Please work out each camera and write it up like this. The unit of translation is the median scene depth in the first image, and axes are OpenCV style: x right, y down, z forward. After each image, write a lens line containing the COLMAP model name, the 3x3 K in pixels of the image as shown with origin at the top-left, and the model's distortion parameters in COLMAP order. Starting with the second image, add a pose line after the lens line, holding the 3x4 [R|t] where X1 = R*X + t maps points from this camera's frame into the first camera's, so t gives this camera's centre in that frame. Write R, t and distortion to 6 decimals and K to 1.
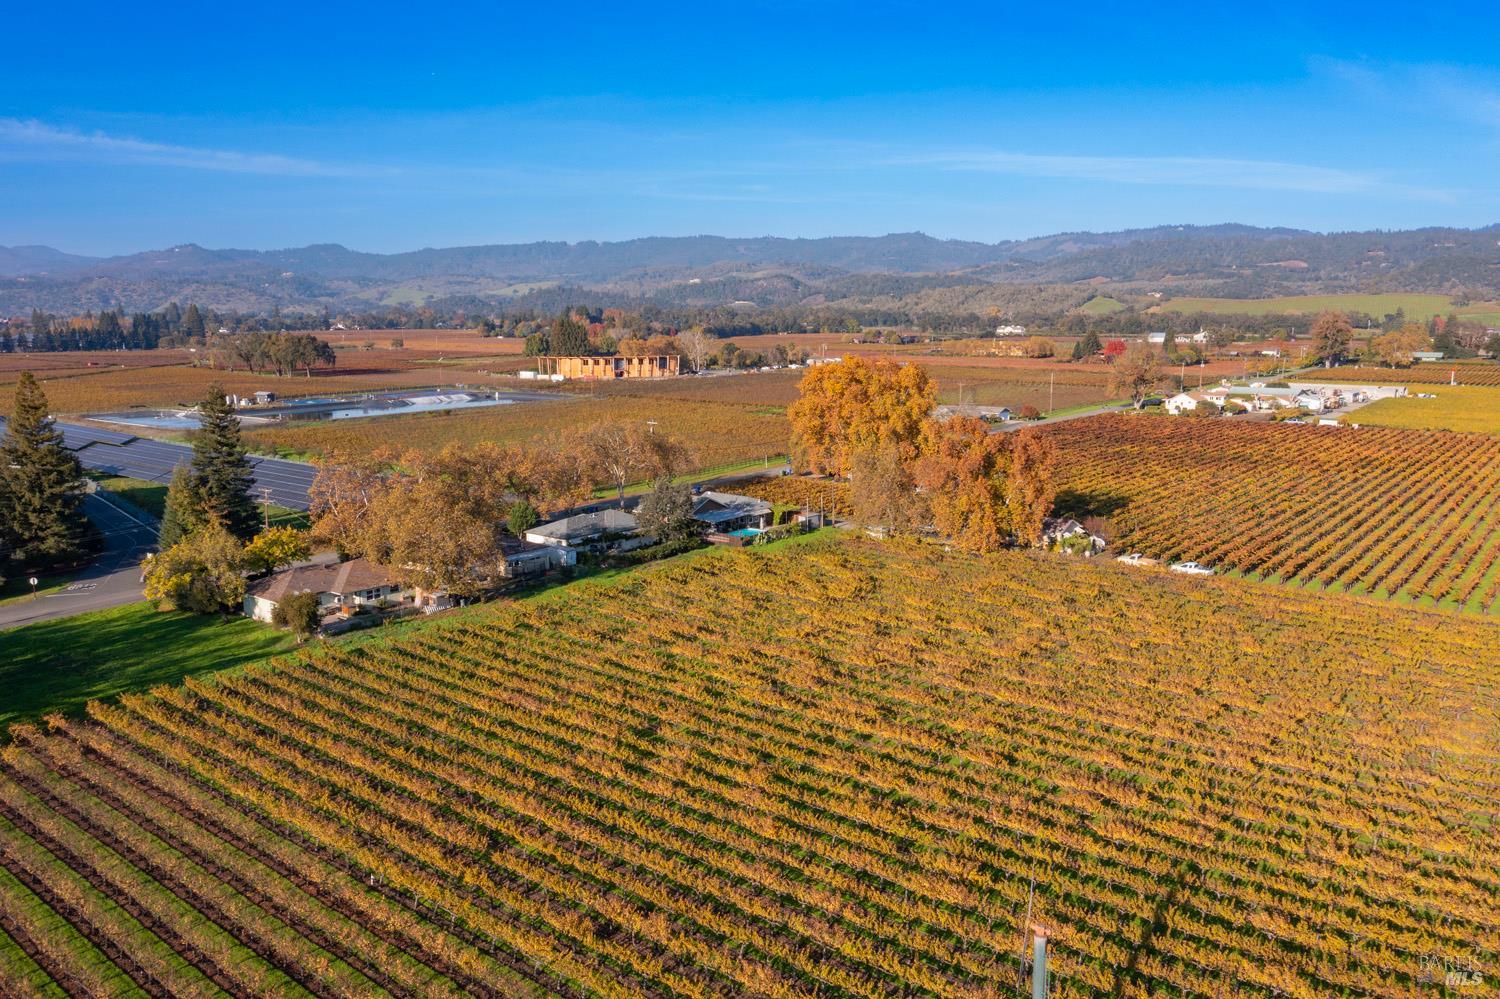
lens RADIAL K [[1176.6, 0, 754.3], [0, 1176.6, 494.1], [0, 0, 1]] dist [-0.007725, 0.011567]
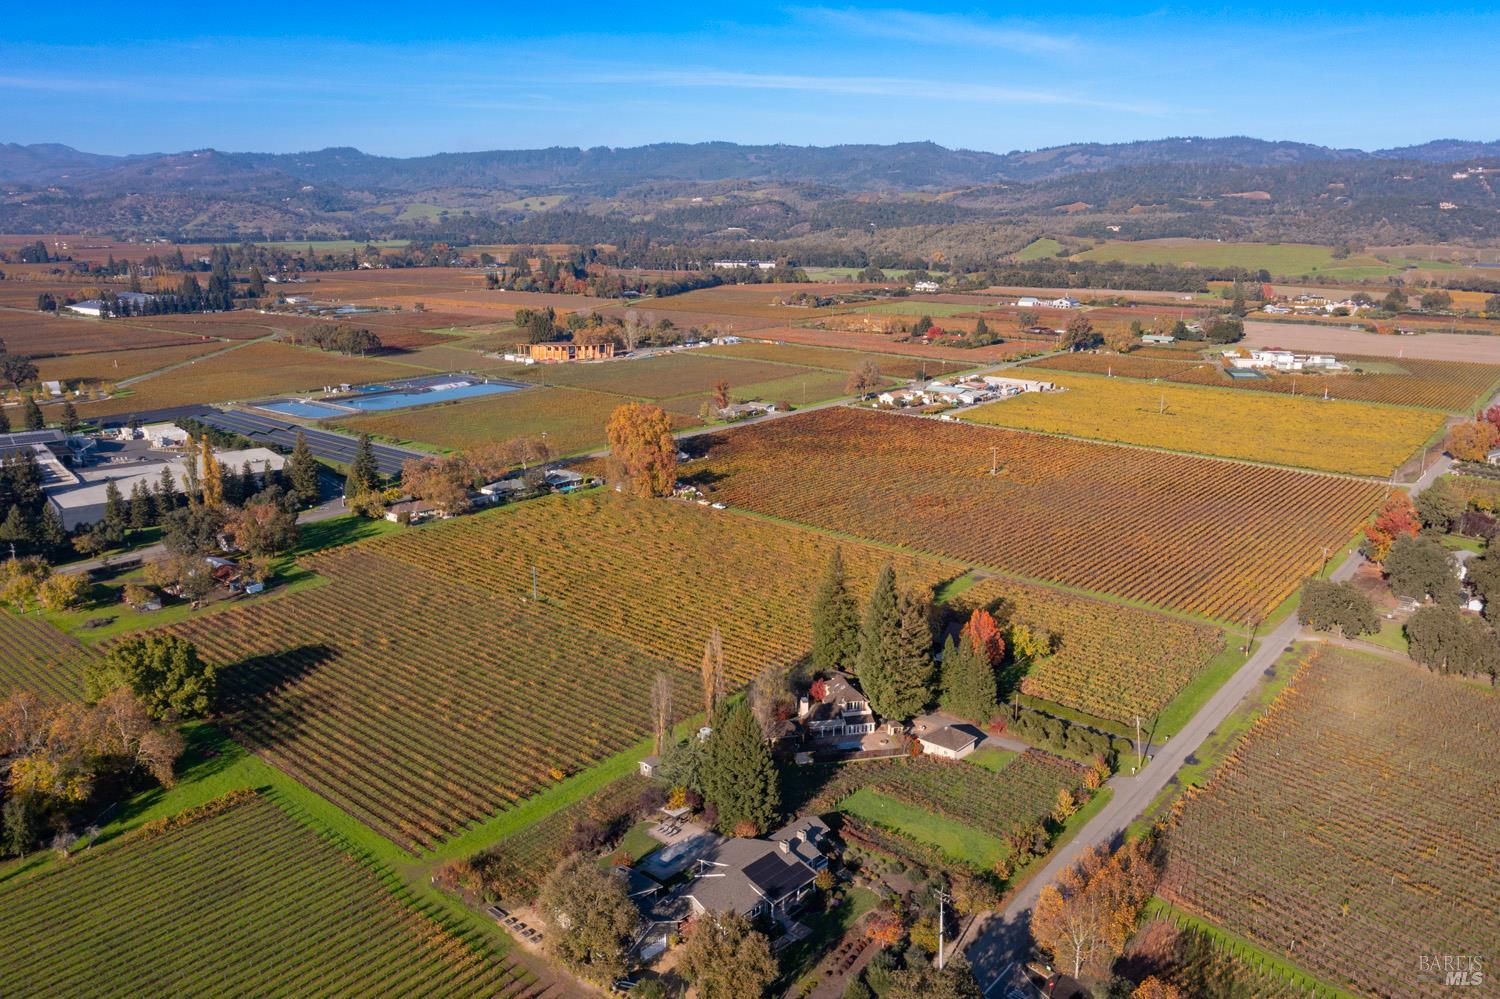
lens RADIAL K [[1176.6, 0, 746.0], [0, 1176.6, 504.4], [0, 0, 1]] dist [-0.007725, 0.011567]
pose [[0.999732, 0.010811, -0.020461, 0.135018], [-0.008939, 0.995950, 0.089463, -0.051327], [0.021345, -0.089256, 0.995780, -0.480091]]
